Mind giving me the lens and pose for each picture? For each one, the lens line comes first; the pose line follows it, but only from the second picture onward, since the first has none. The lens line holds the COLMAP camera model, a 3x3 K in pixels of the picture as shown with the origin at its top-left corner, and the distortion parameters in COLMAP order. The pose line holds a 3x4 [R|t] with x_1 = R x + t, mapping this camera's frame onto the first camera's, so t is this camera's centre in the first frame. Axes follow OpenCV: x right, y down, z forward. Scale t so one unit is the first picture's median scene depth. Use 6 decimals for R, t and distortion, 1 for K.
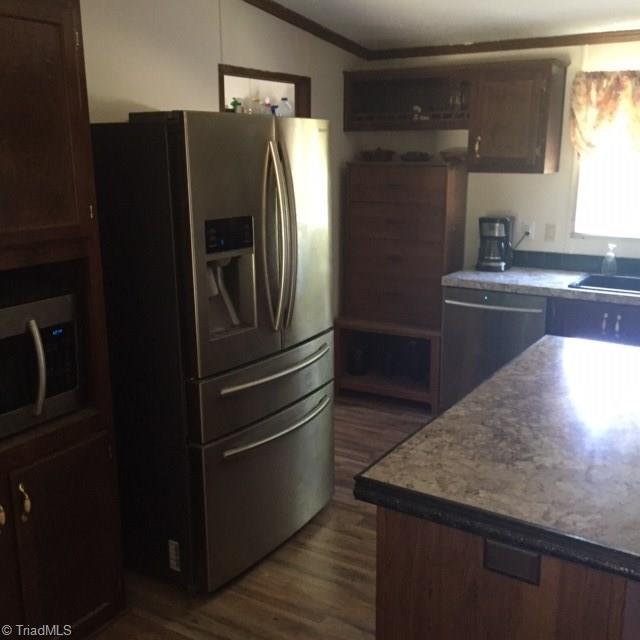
lens RADIAL K [[729.6, 0, 320.0], [0, 729.6, 320.0], [0, 0, 1]] dist [0.090734, -0.116621]
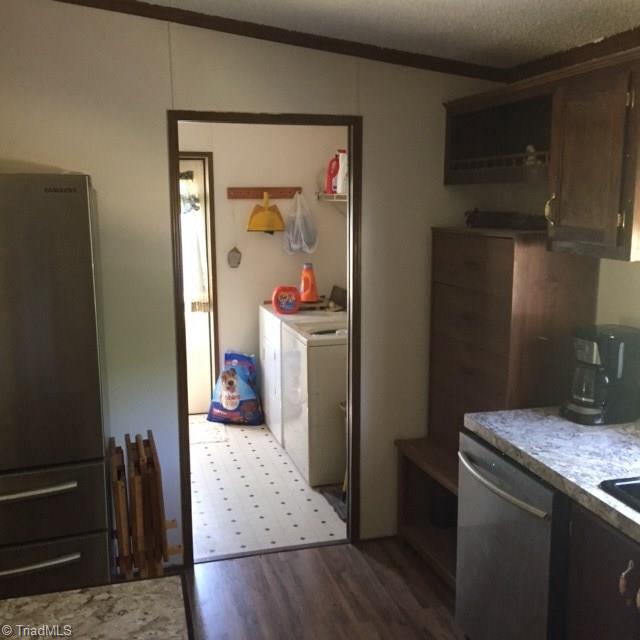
lens RADIAL K [[729.6, 0, 320.0], [0, 729.6, 320.0], [0, 0, 1]] dist [0.090734, -0.116621]
pose [[0.740552, 0.111083, -0.662755, 0.495330], [-0.150705, 0.988575, -0.002703, -0.120423], [0.654883, 0.101882, 0.748832, 0.452628]]
